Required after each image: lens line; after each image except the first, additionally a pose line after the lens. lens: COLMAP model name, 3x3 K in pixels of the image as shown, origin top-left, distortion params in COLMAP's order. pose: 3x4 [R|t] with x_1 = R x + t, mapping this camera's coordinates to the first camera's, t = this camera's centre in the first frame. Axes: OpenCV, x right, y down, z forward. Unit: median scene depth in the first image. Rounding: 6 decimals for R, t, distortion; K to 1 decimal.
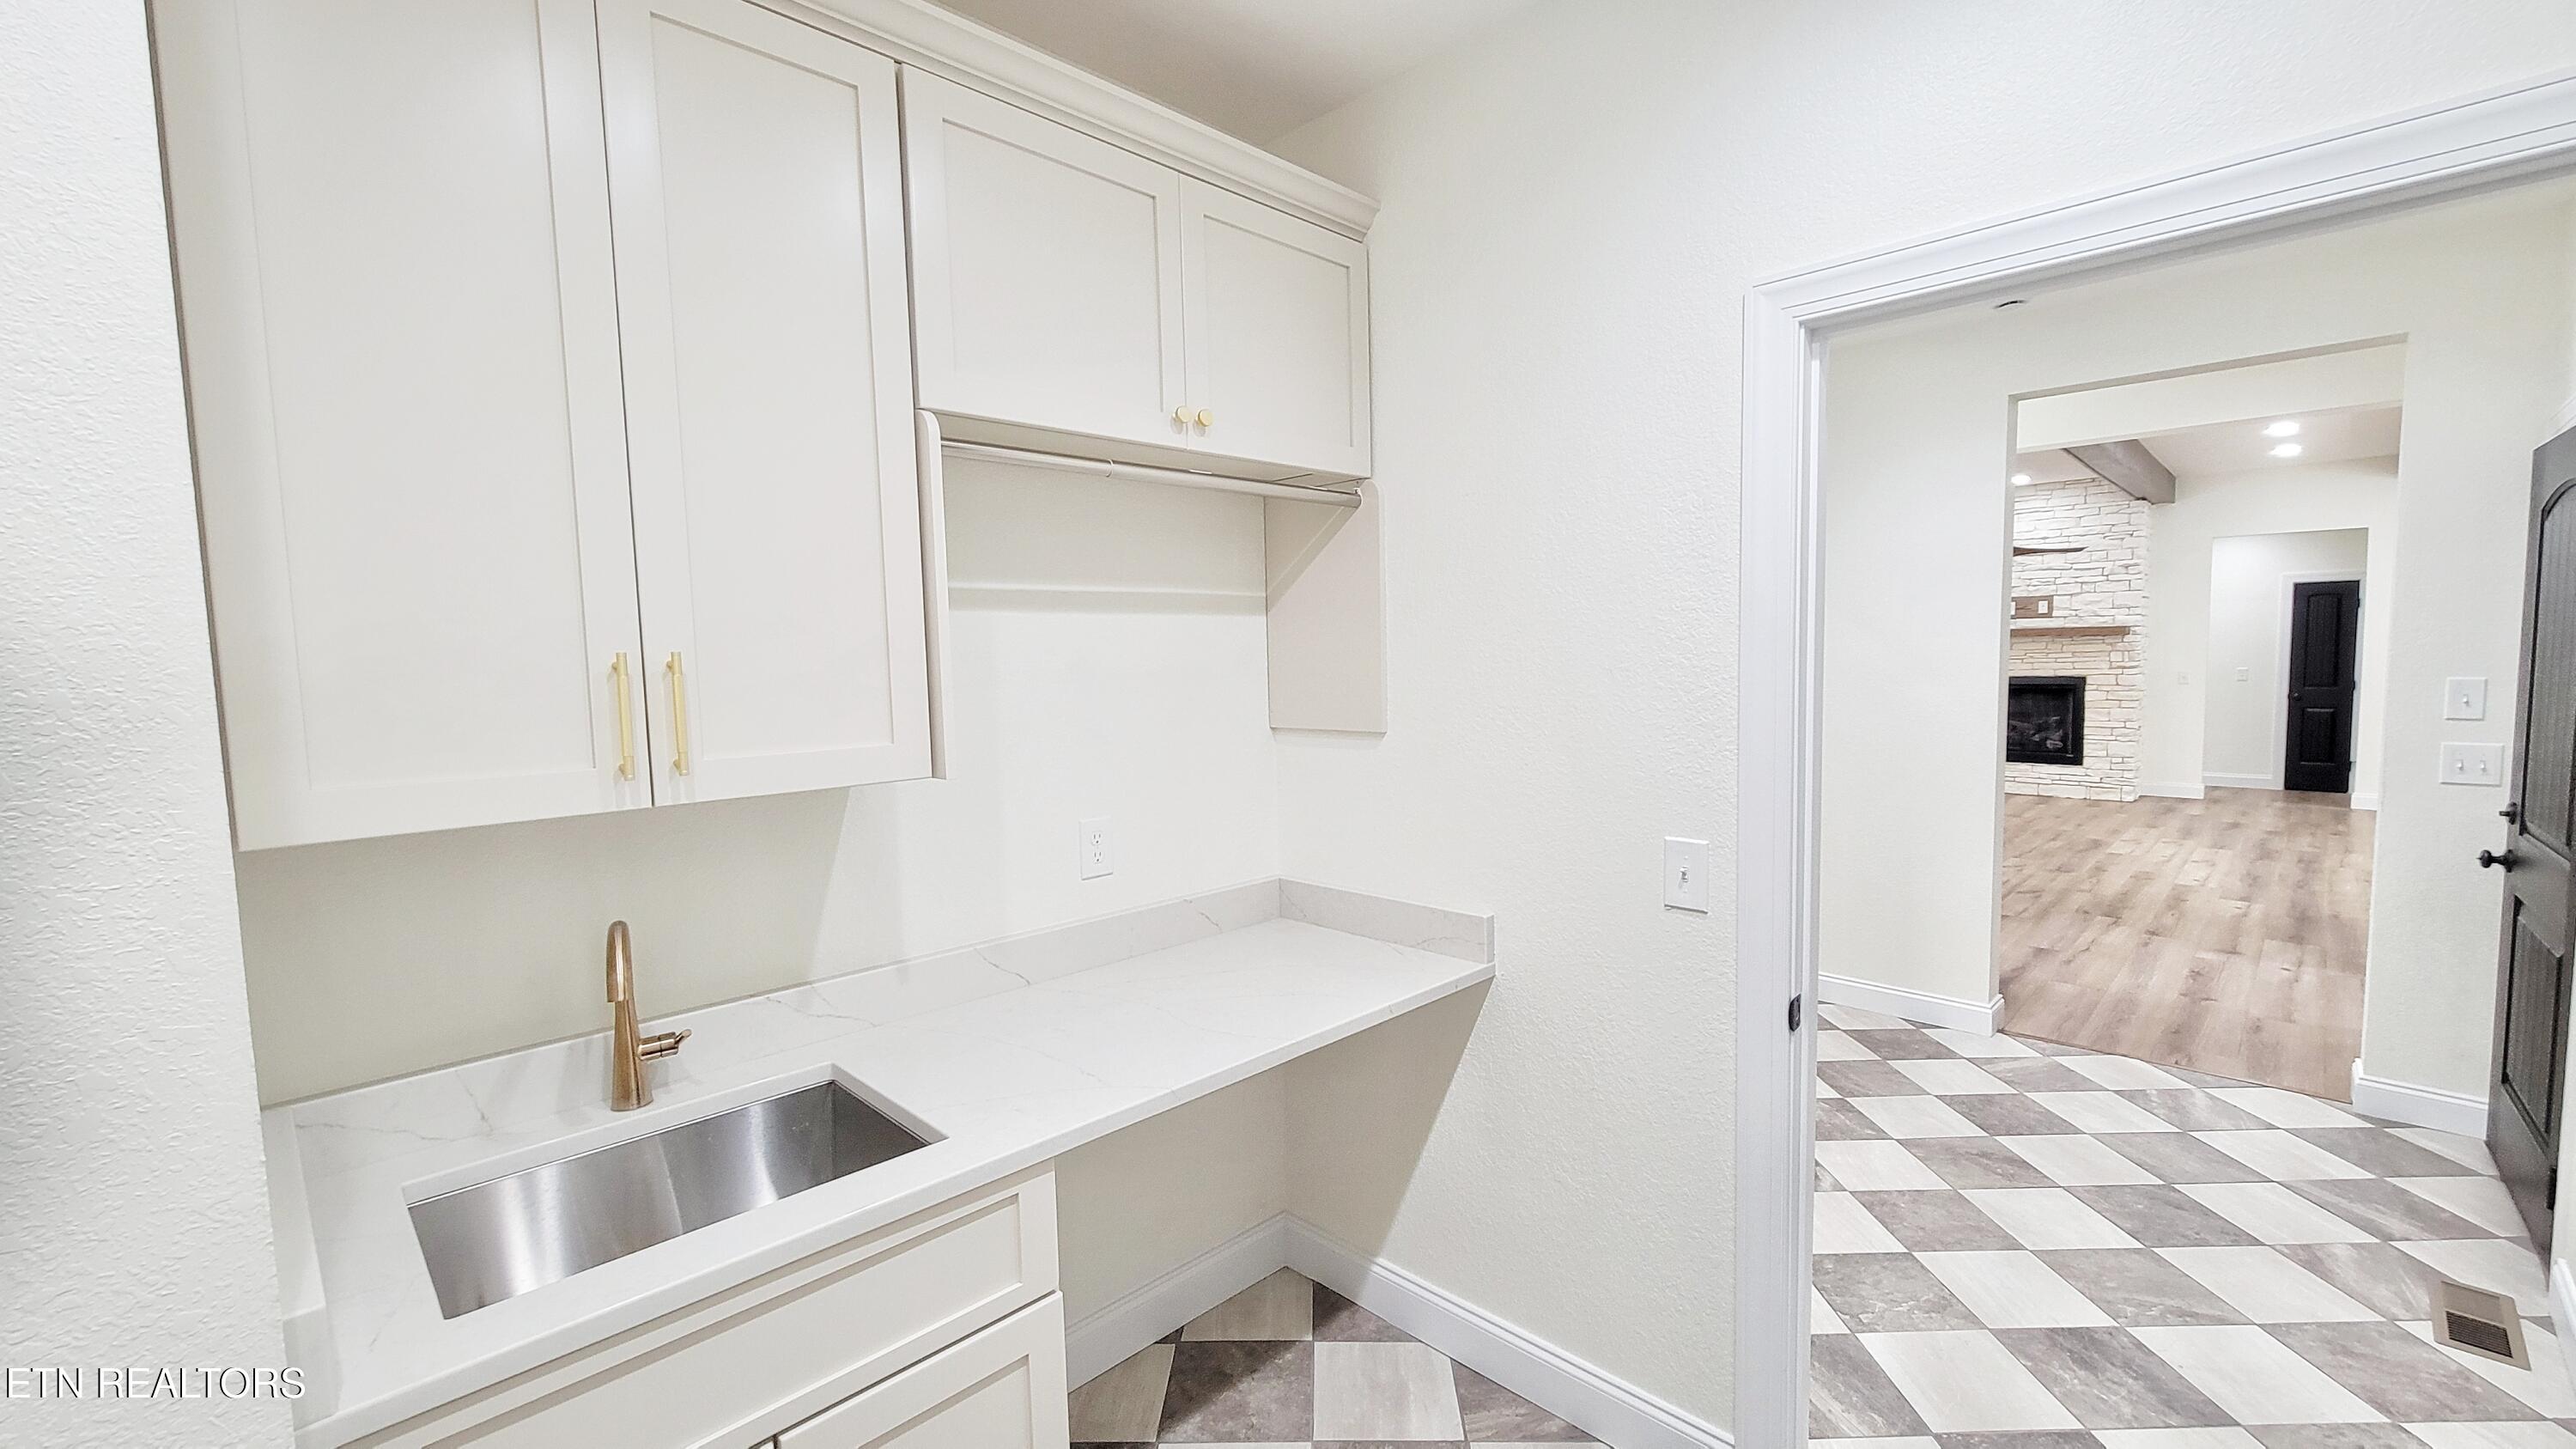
lens RADIAL K [[1053.3, 0, 1307.0], [0, 1053.3, 733.9], [0, 0, 1]] dist [0.001315, -0.000346]
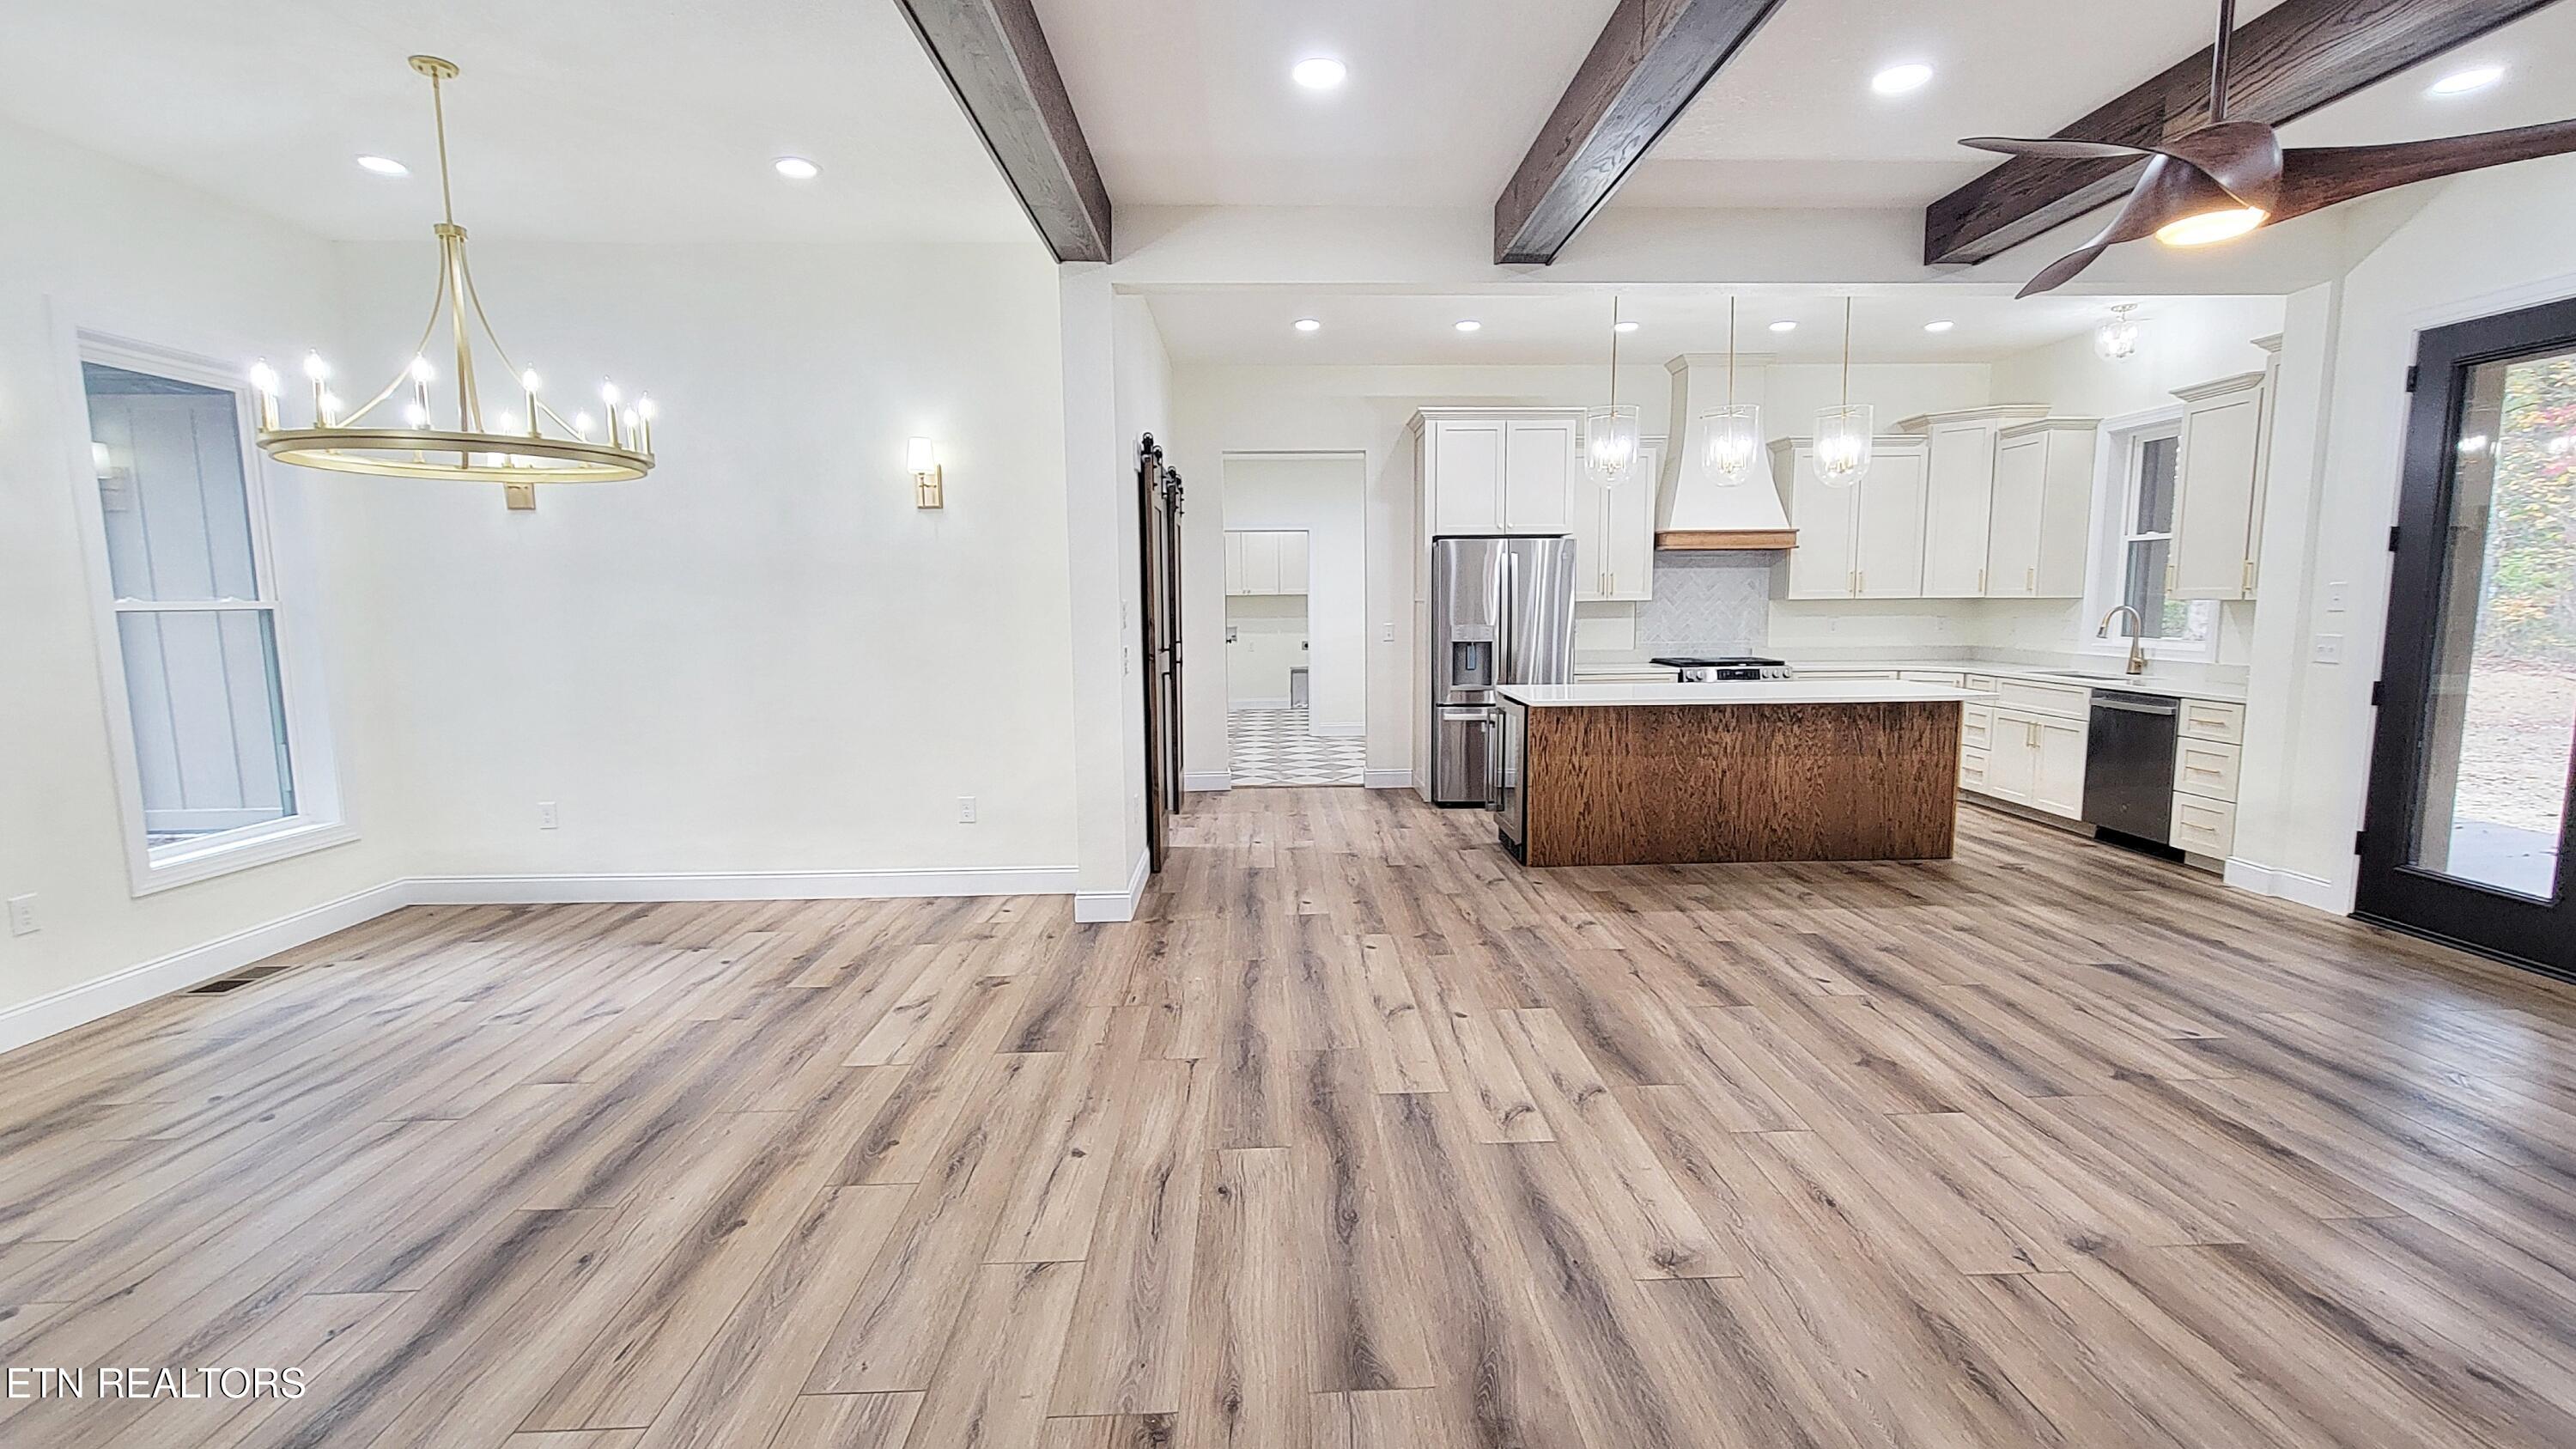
lens RADIAL K [[1108.4, 0, 1301.6], [0, 1108.4, 730.0], [0, 0, 1]] dist [0.000617, 0.000094]
pose [[-0.690897, 0.113094, -0.714053, 1.071446], [-0.035206, 0.981254, 0.189478, -0.093797], [0.722096, 0.156048, -0.673963, 1.122263]]
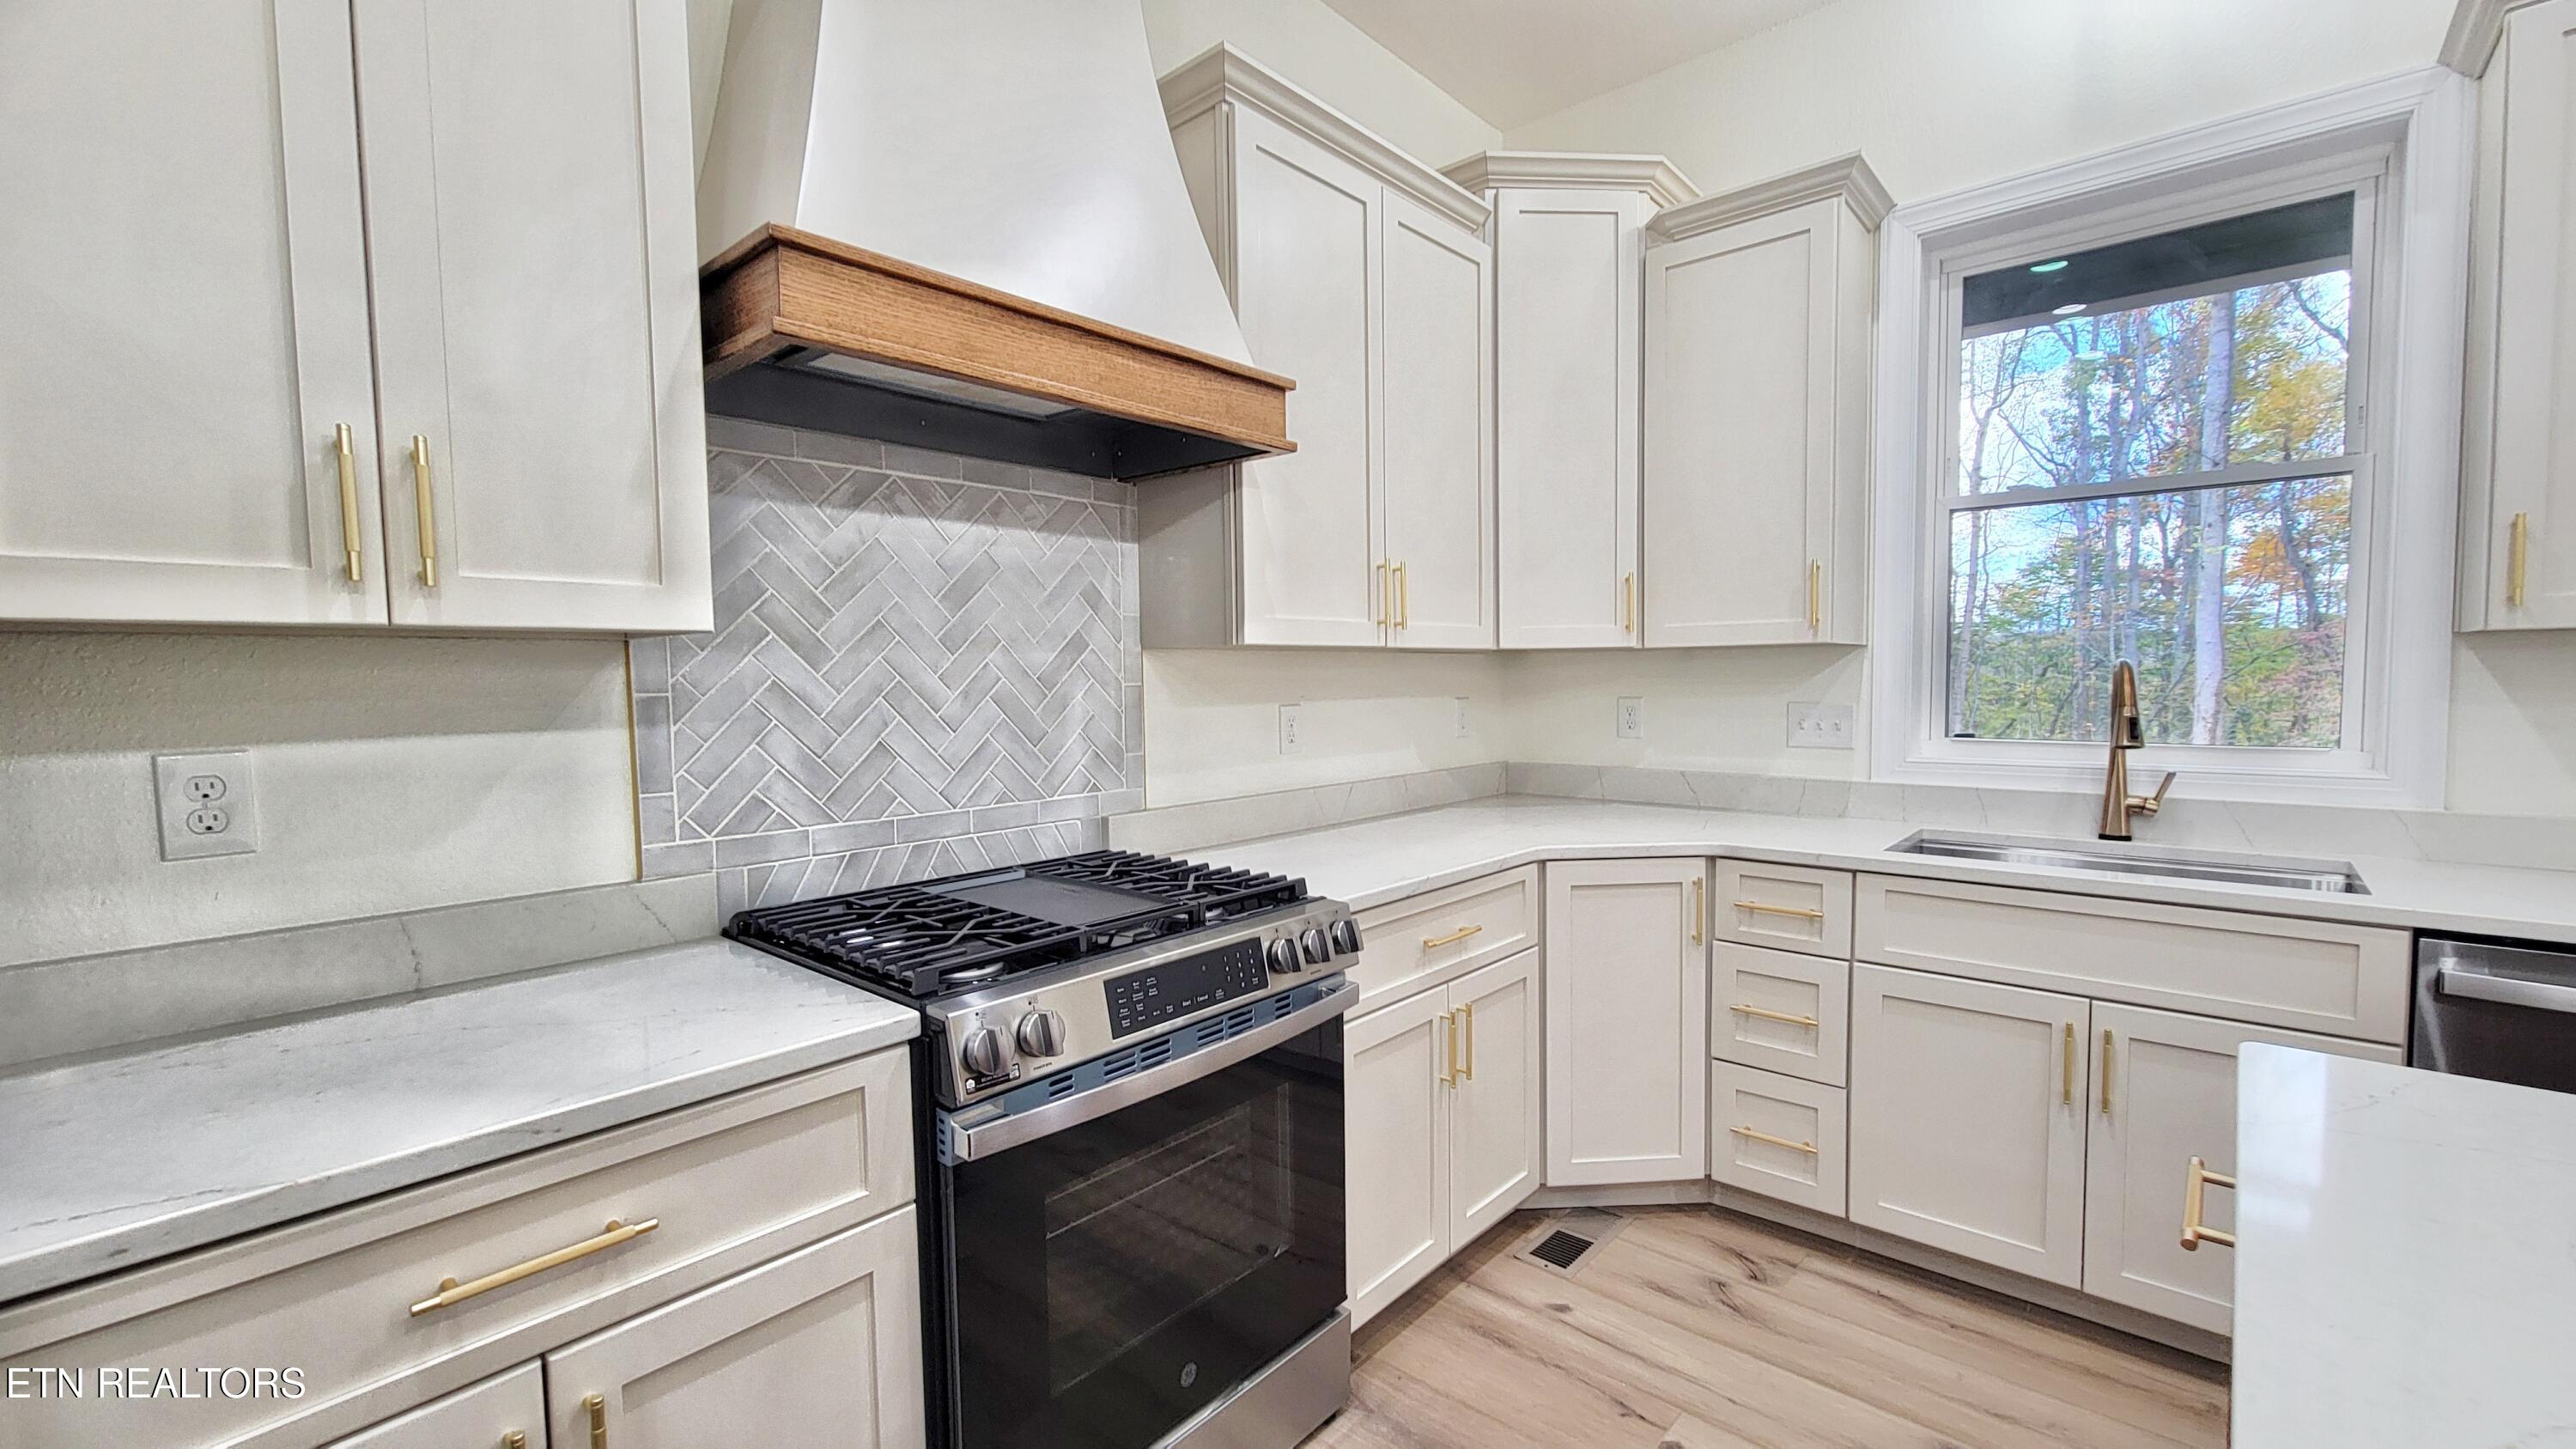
lens RADIAL K [[1050.0, 0, 1311.2], [0, 1050.0, 730.7], [0, 0, 1]] dist [0.000674, 0.000204]
pose [[0.061623, 0.072479, -0.995464, 0.352755], [-0.068428, 0.995320, 0.068232, -0.036762], [0.995751, 0.063913, 0.066294, 0.769398]]
